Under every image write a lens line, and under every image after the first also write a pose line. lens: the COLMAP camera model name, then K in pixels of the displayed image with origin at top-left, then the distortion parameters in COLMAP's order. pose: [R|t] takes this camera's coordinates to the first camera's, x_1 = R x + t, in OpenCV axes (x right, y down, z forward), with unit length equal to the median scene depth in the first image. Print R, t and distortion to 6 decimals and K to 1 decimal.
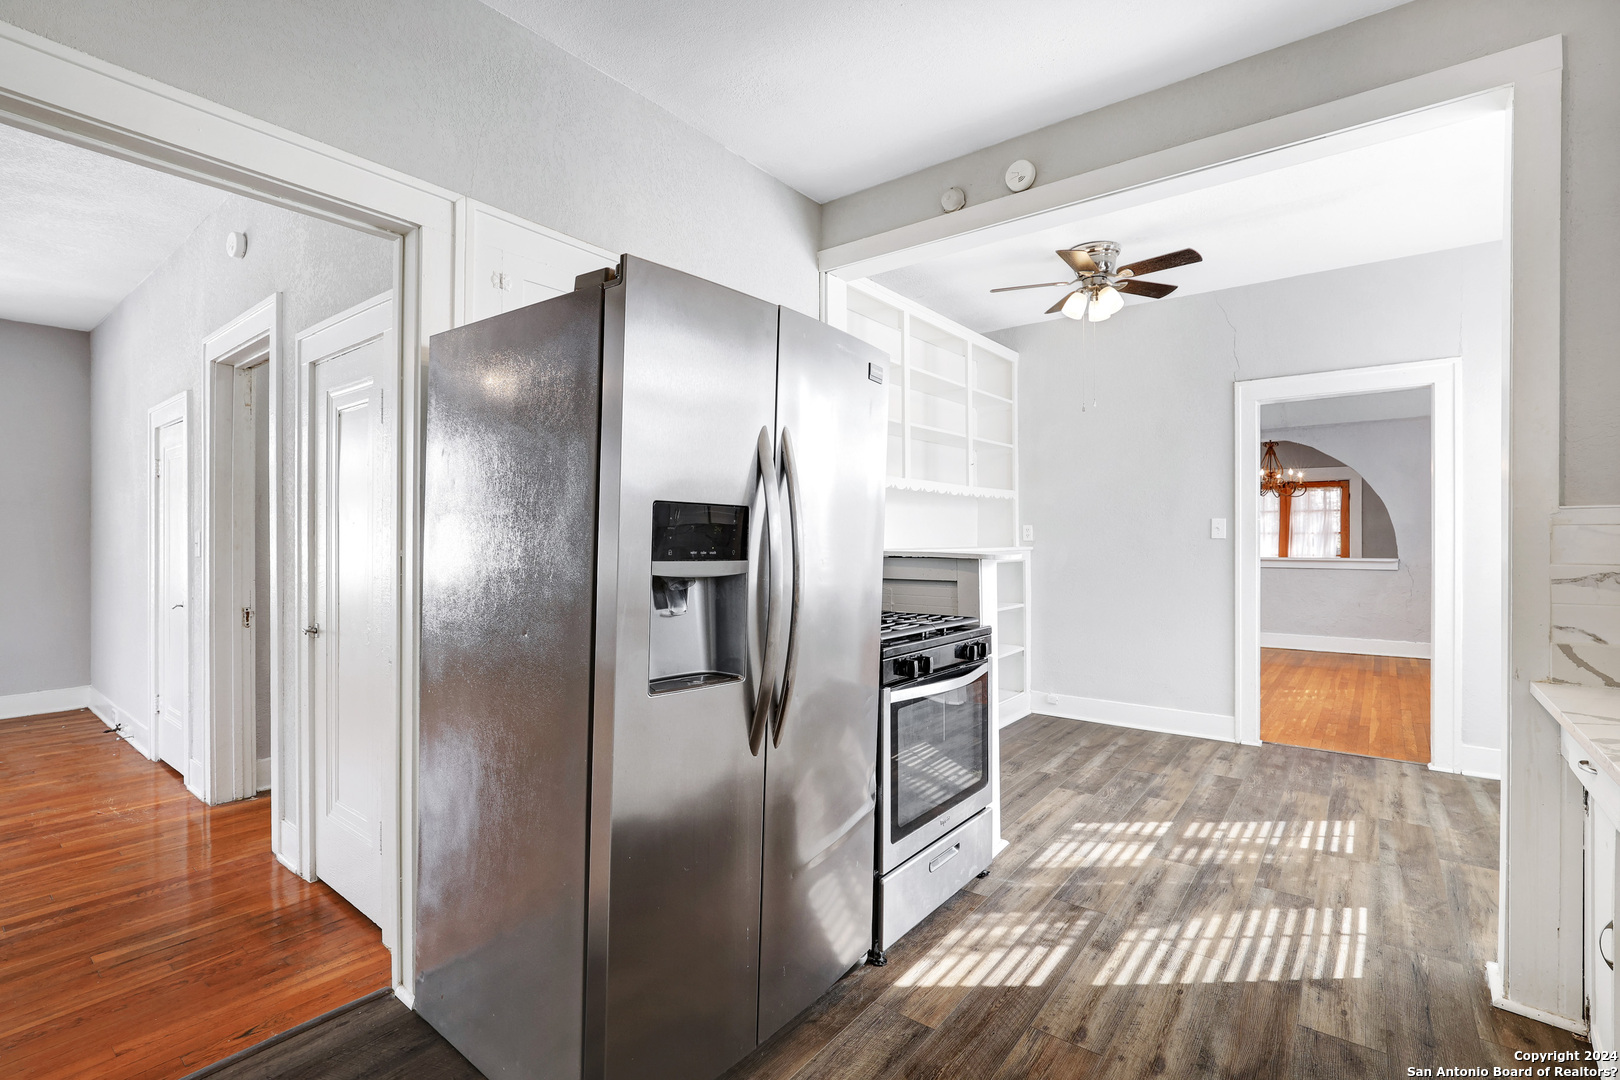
lens RADIAL K [[742.8, 0, 818.0], [0, 742.8, 538.6], [0, 0, 1]] dist [-0.017324, 0.002942]
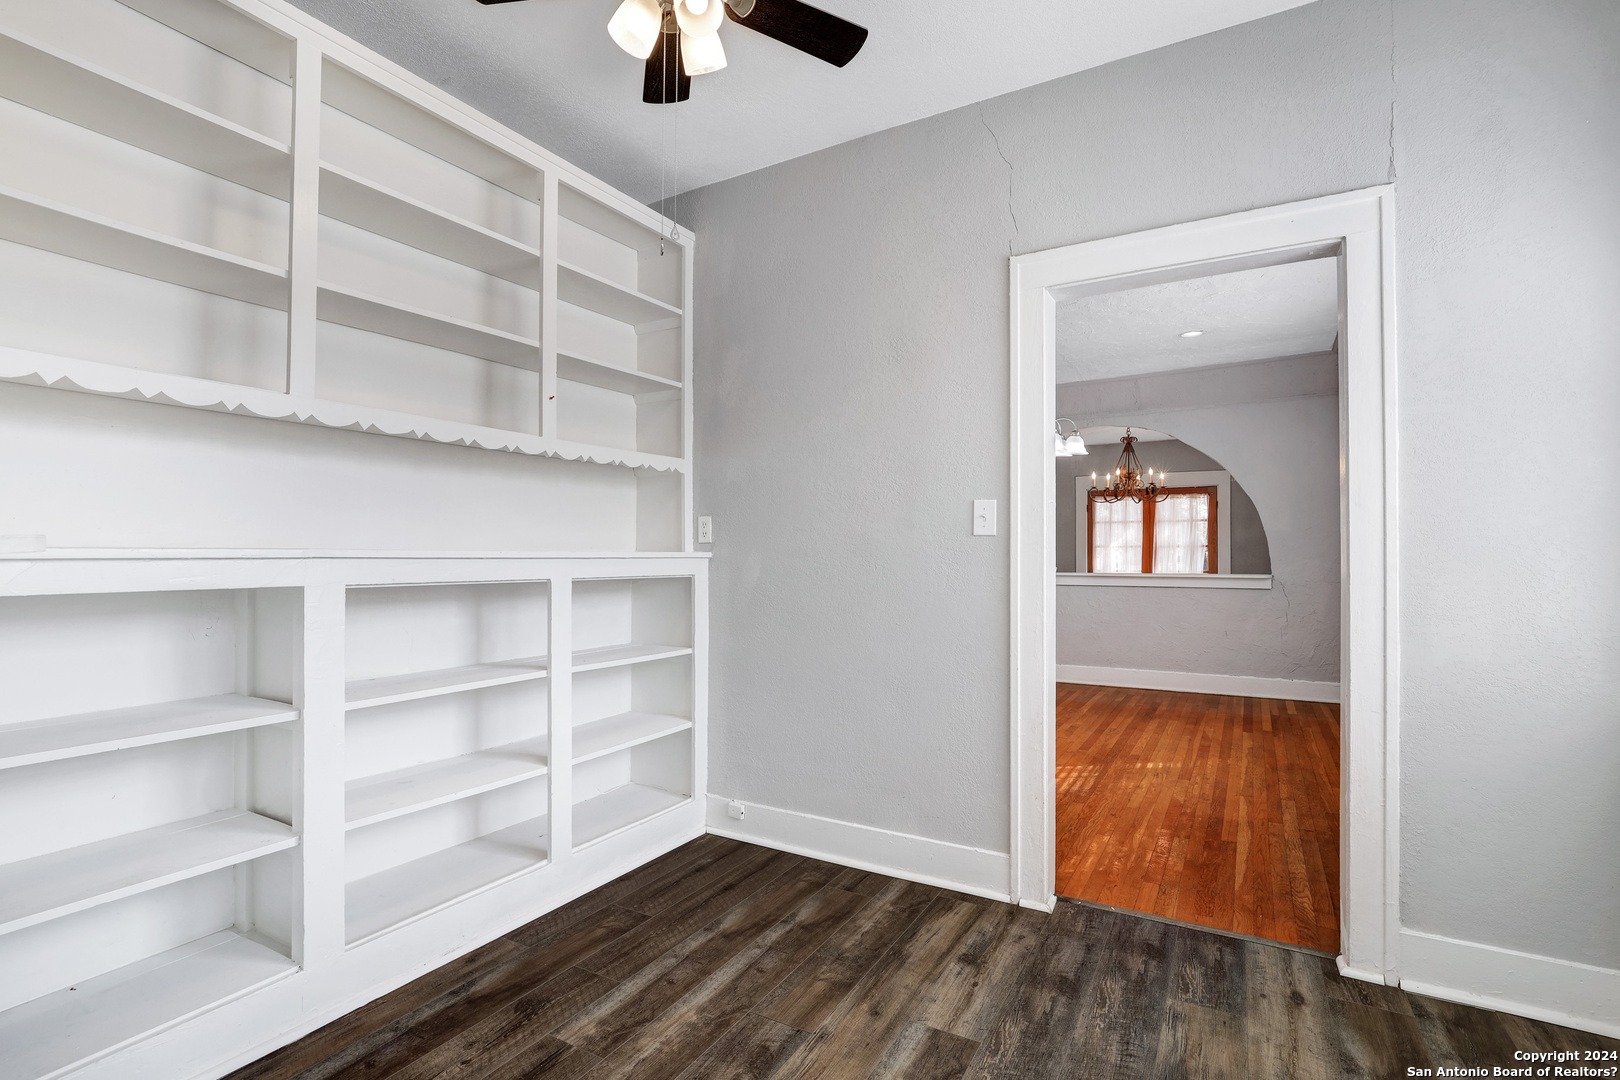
lens RADIAL K [[742.8, 0, 814.9], [0, 742.8, 545.8], [0, 0, 1]] dist [-0.017324, 0.002942]
pose [[0.992719, 0.005451, 0.120331, 0.353954], [-0.003687, 0.999882, -0.014885, 0.017091], [-0.120398, 0.014333, 0.992622, 0.466147]]
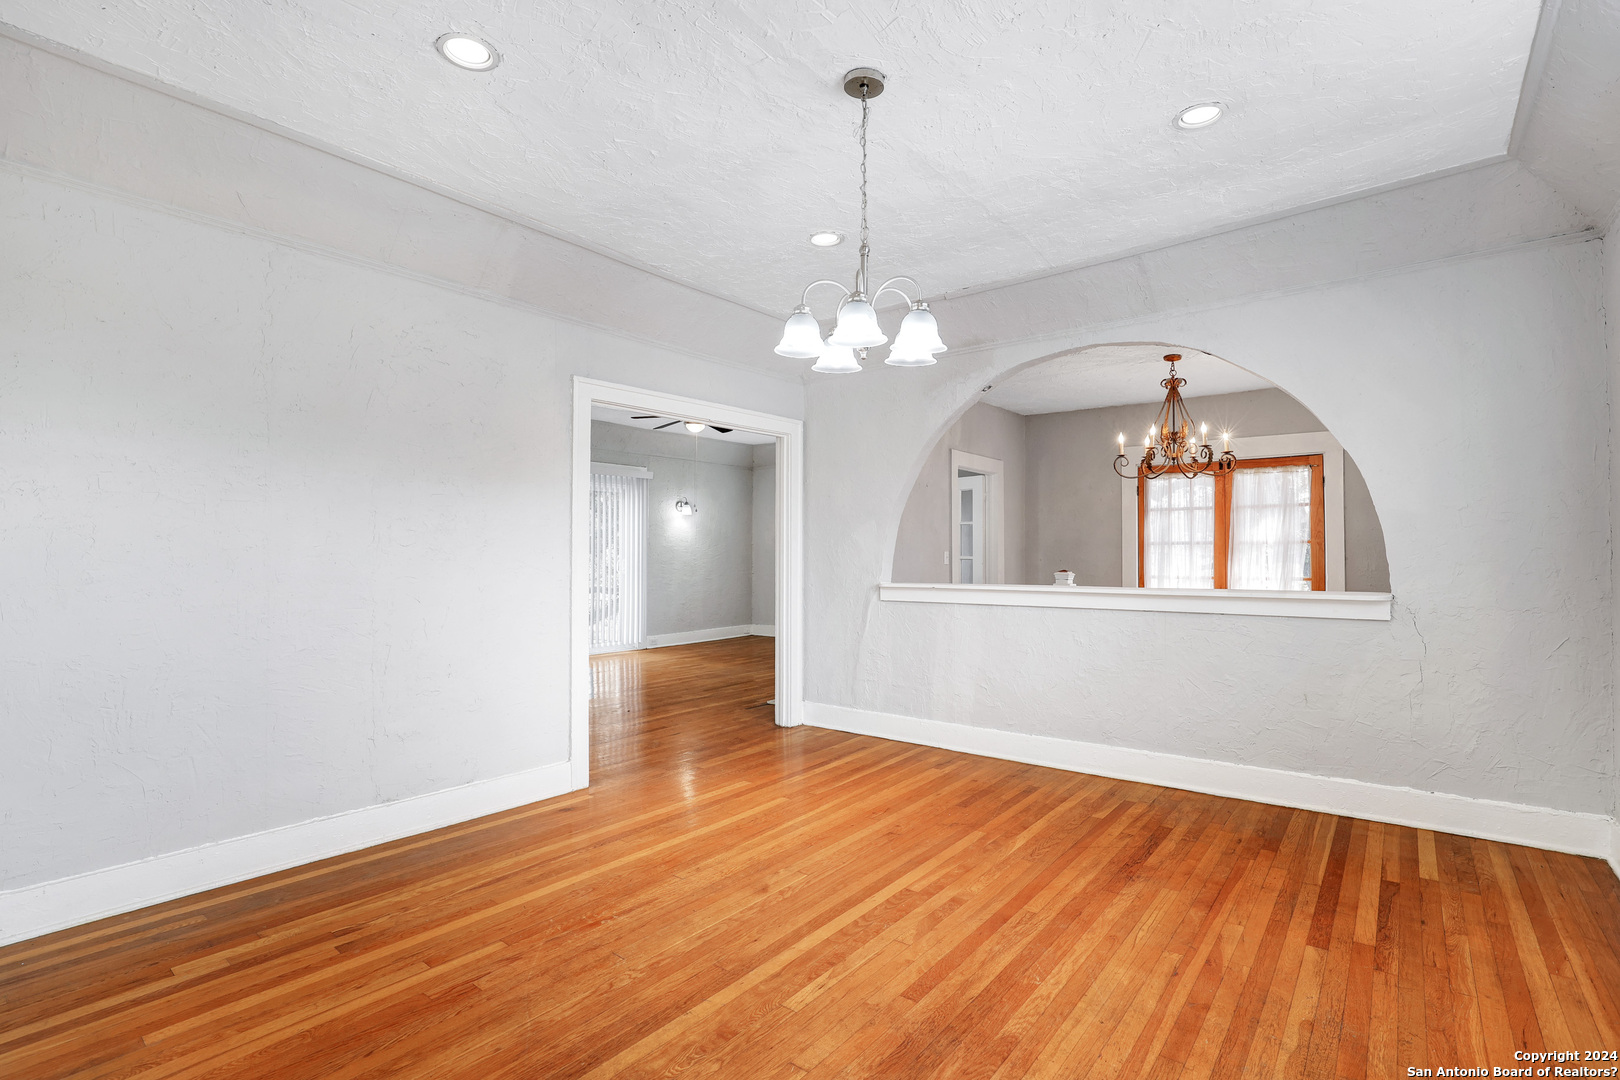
lens RADIAL K [[742.8, 0, 837.3], [0, 742.8, 542.1], [0, 0, 1]] dist [-0.017324, 0.002942]
pose [[0.999993, -0.000279, -0.003789, 0.818939], [0.000219, 0.999873, -0.015919, 0.005996], [0.003793, 0.015918, 0.999866, 0.995270]]
